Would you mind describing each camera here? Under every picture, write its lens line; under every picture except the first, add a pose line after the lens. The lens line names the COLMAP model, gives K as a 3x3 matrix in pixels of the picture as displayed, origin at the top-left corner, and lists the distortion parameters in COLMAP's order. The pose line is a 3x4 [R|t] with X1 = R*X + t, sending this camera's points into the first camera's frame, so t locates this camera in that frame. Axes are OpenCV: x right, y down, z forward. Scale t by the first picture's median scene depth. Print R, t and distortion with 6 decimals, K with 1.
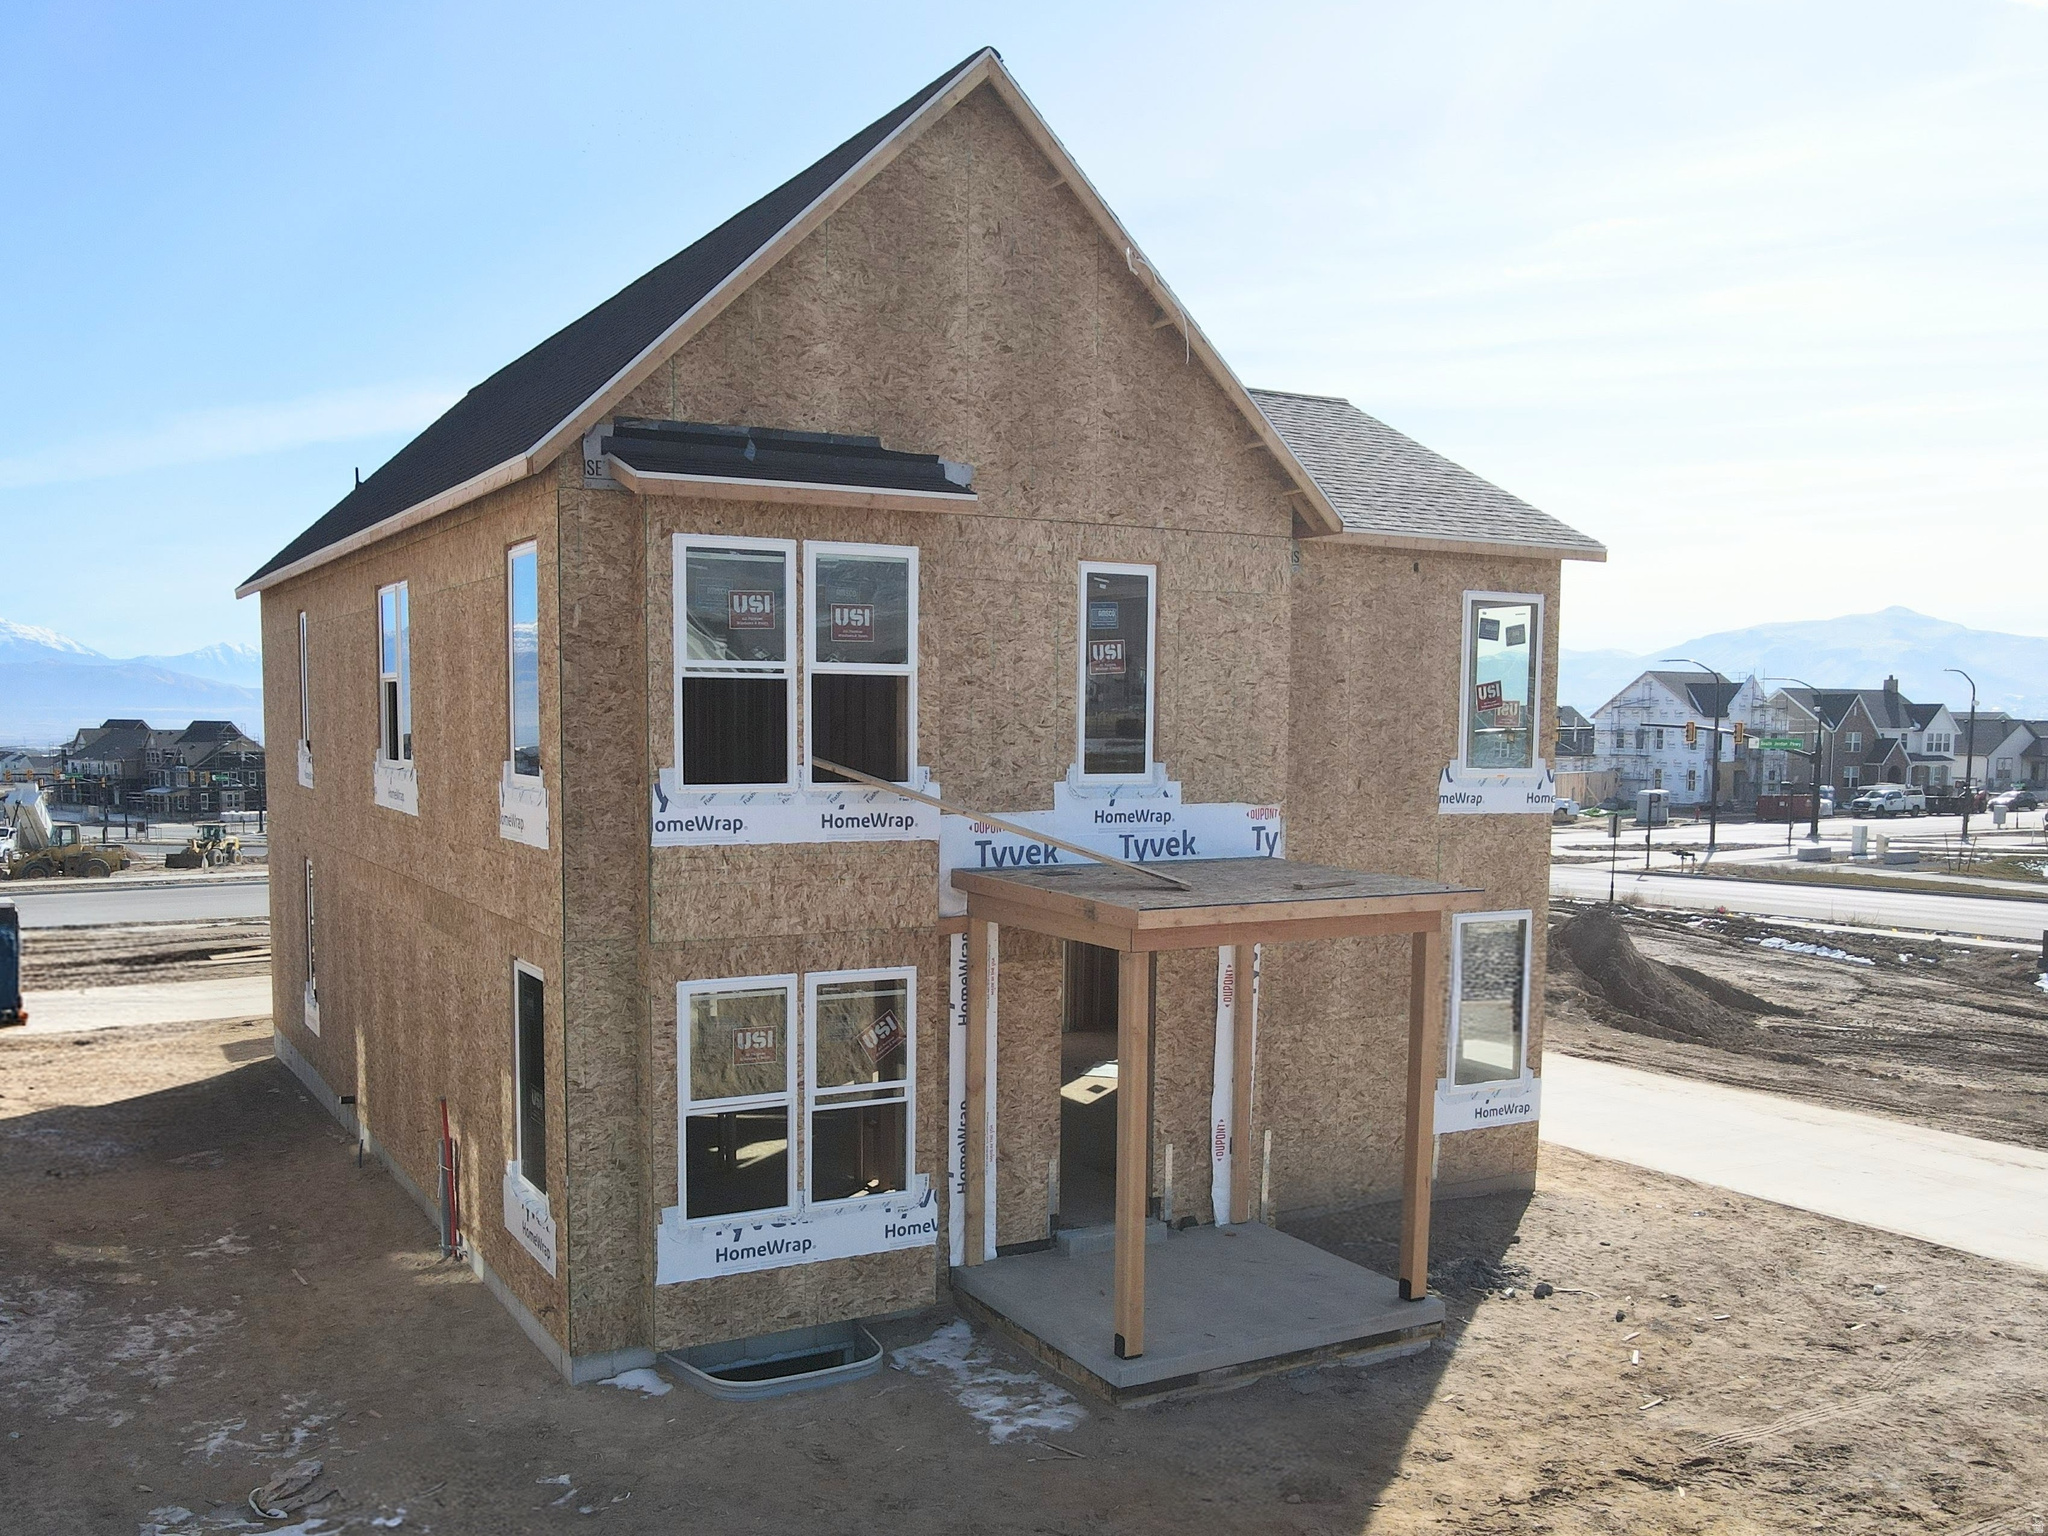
lens RADIAL K [[1770.0, 0, 979.6], [0, 1770.0, 867.5], [0, 0, 1]] dist [0.006046, 0.032406]
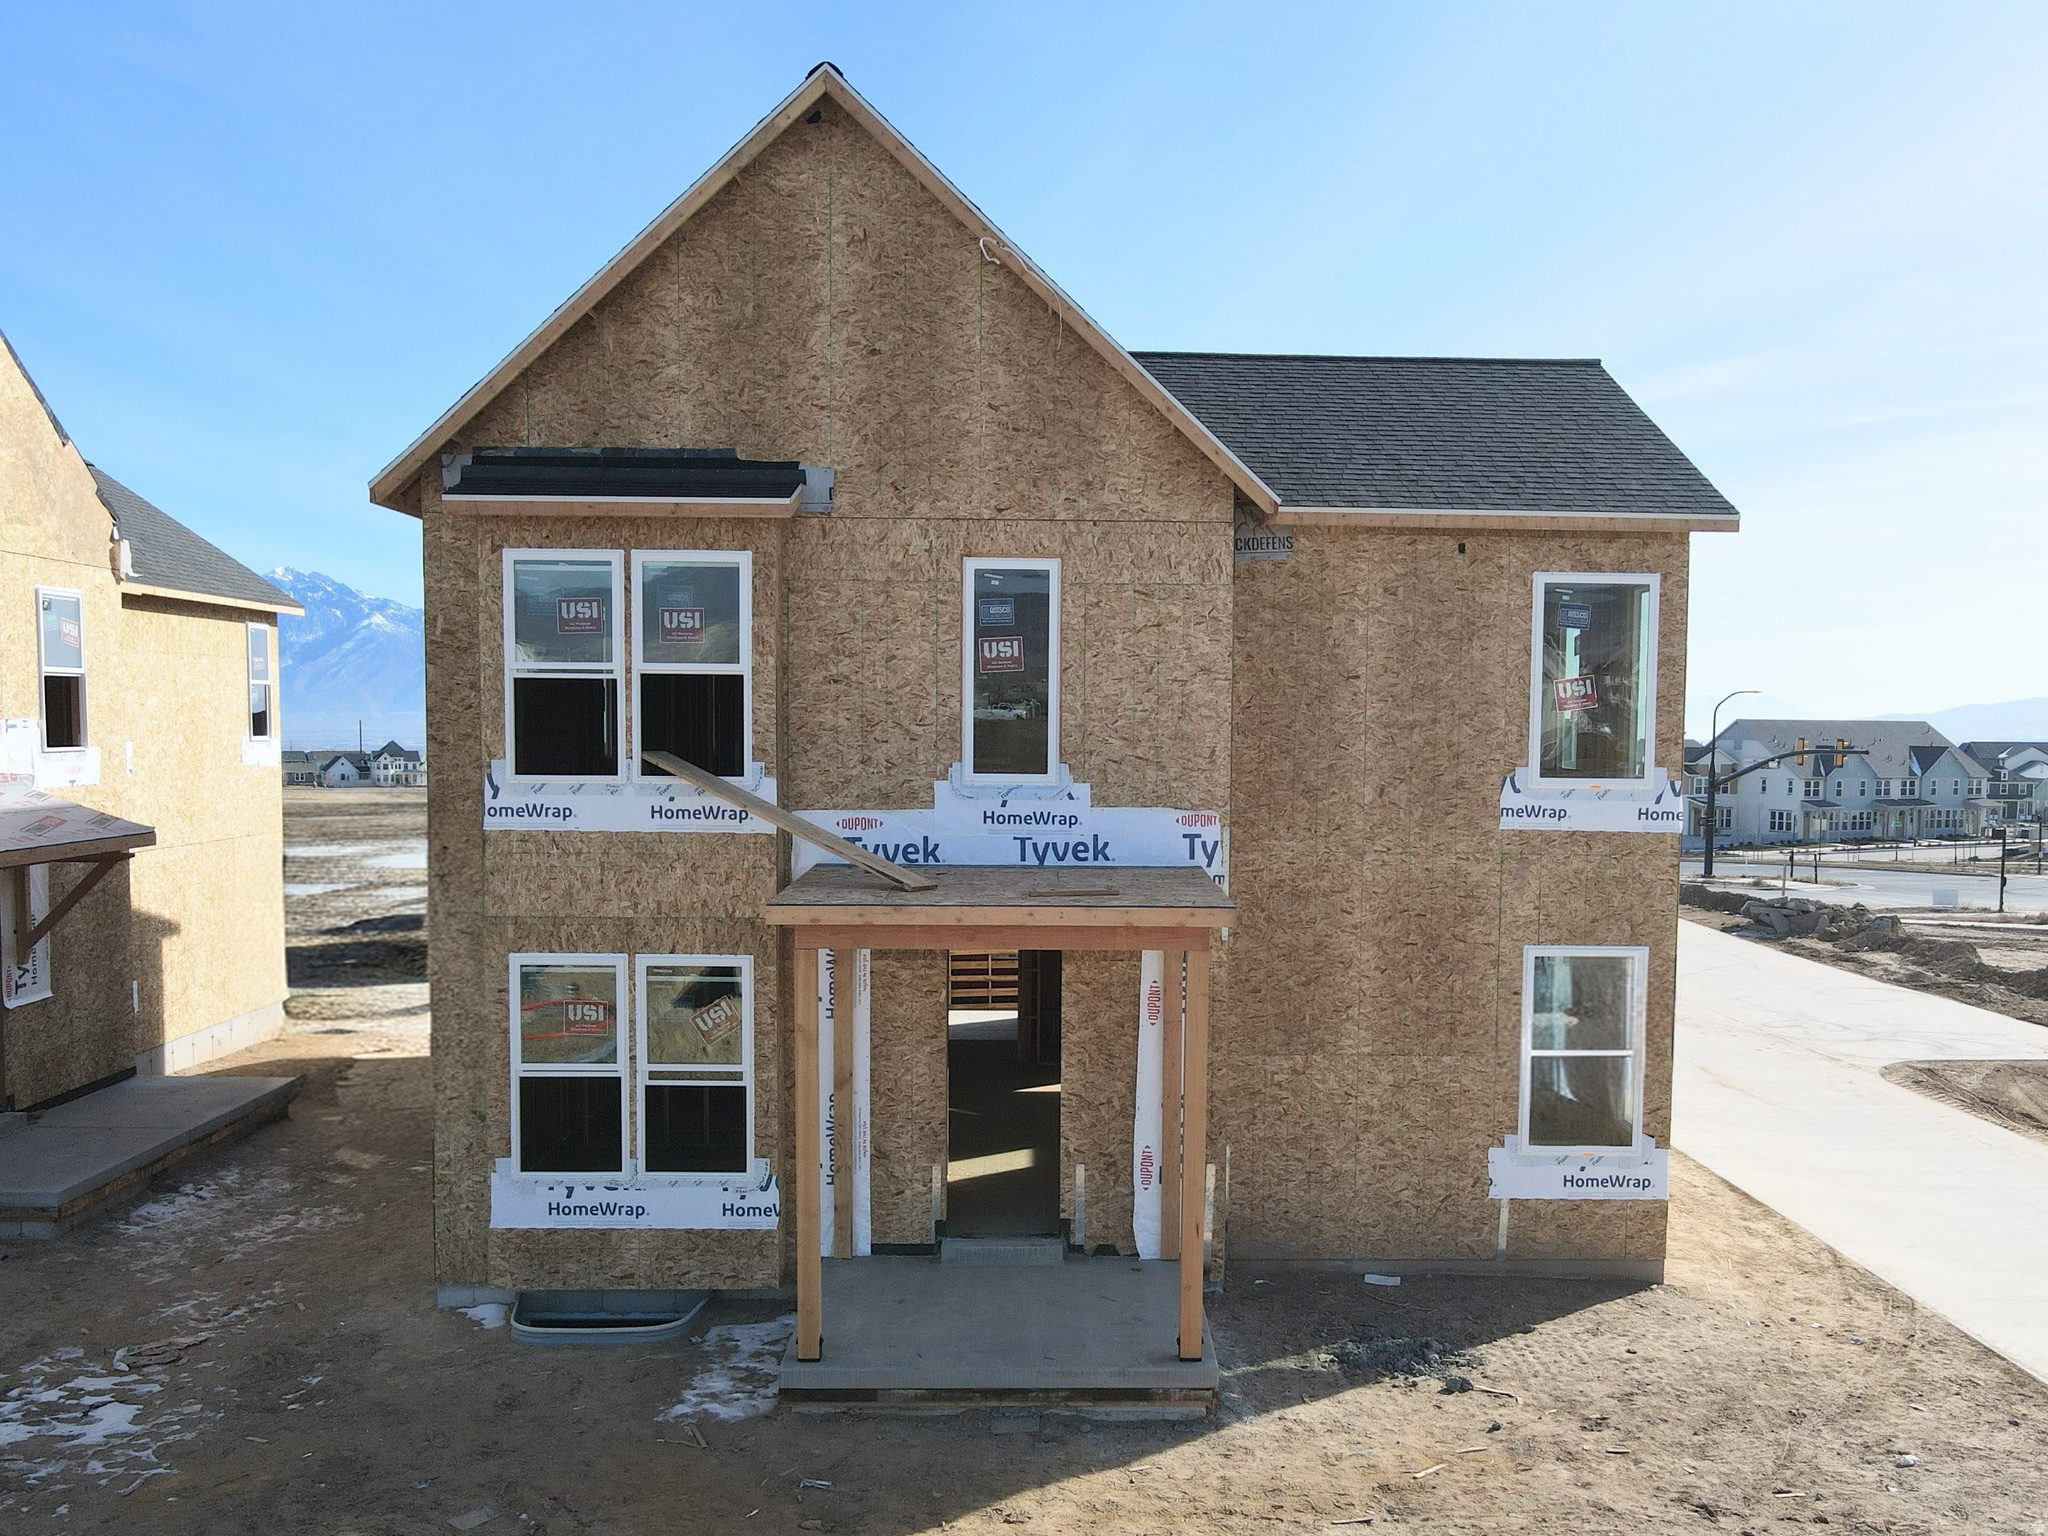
lens RADIAL K [[1732.0, 0, 1082.9], [0, 1732.0, 848.0], [0, 0, 1]] dist [0.007120, 0.023815]
pose [[0.887797, 0.028303, -0.459365, 0.543295], [-0.040855, 0.999013, -0.017405, 0.002681], [0.458419, 0.034219, 0.888077, 0.171488]]
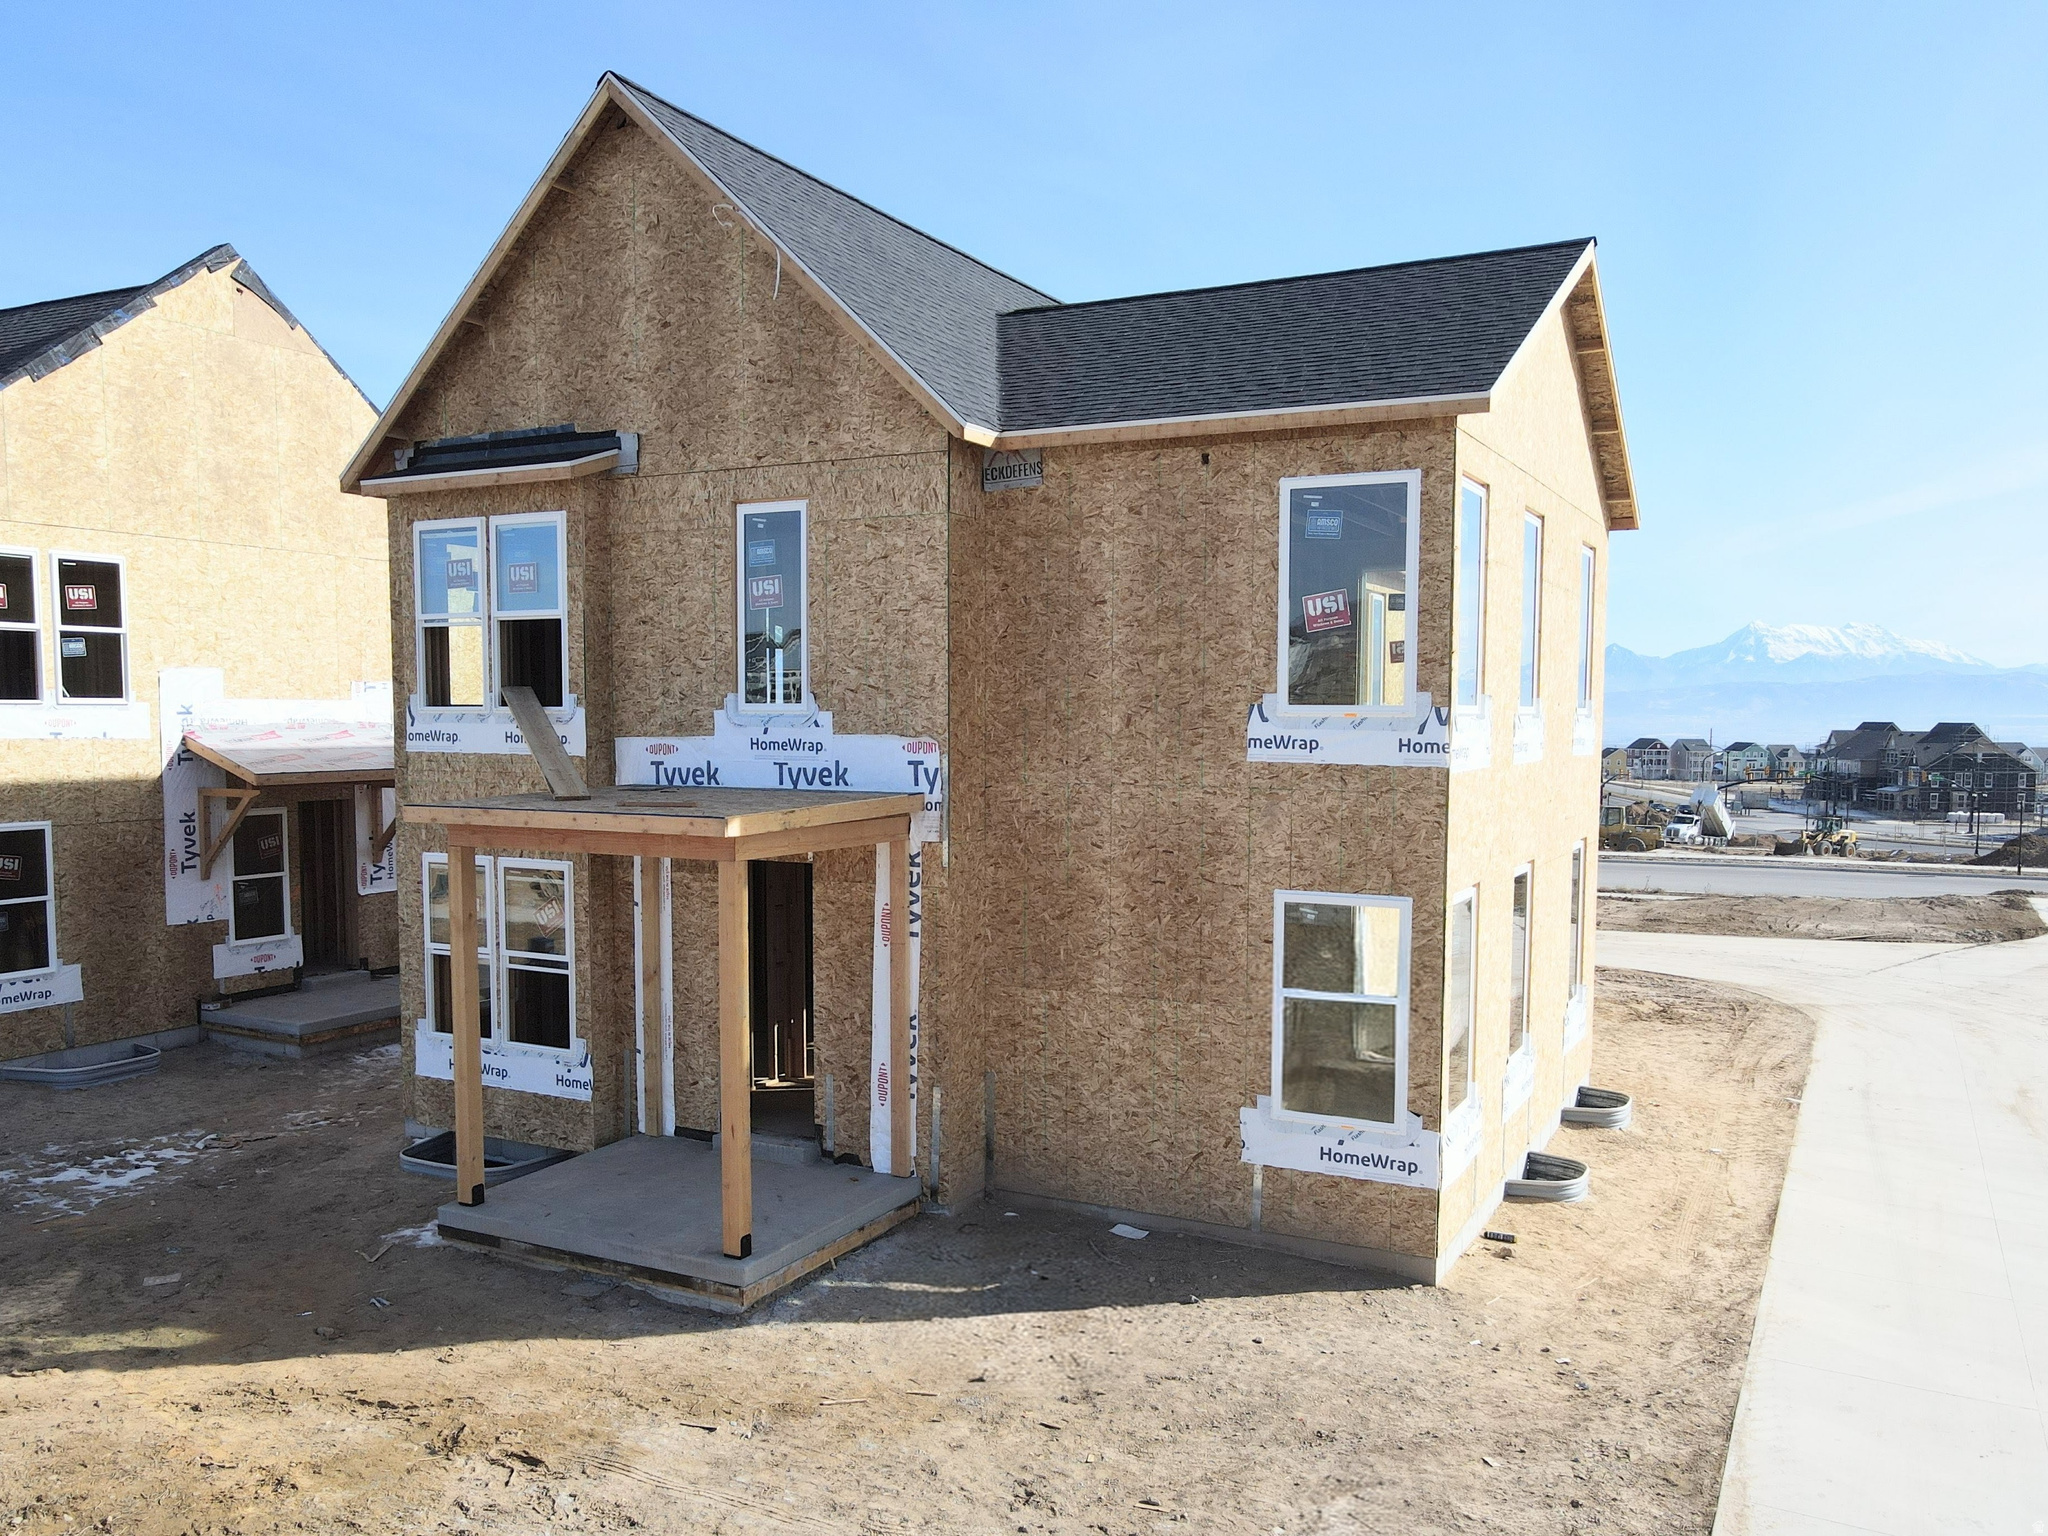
lens RADIAL K [[1628.8, 0, 1031.6], [0, 1628.8, 825.0], [0, 0, 1]] dist [0.011407, 0.020238]
pose [[0.545017, 0.050625, -0.836895, 0.955271], [-0.070139, 0.997430, 0.014658, -0.006179], [0.835486, 0.050710, 0.547167, 0.597157]]
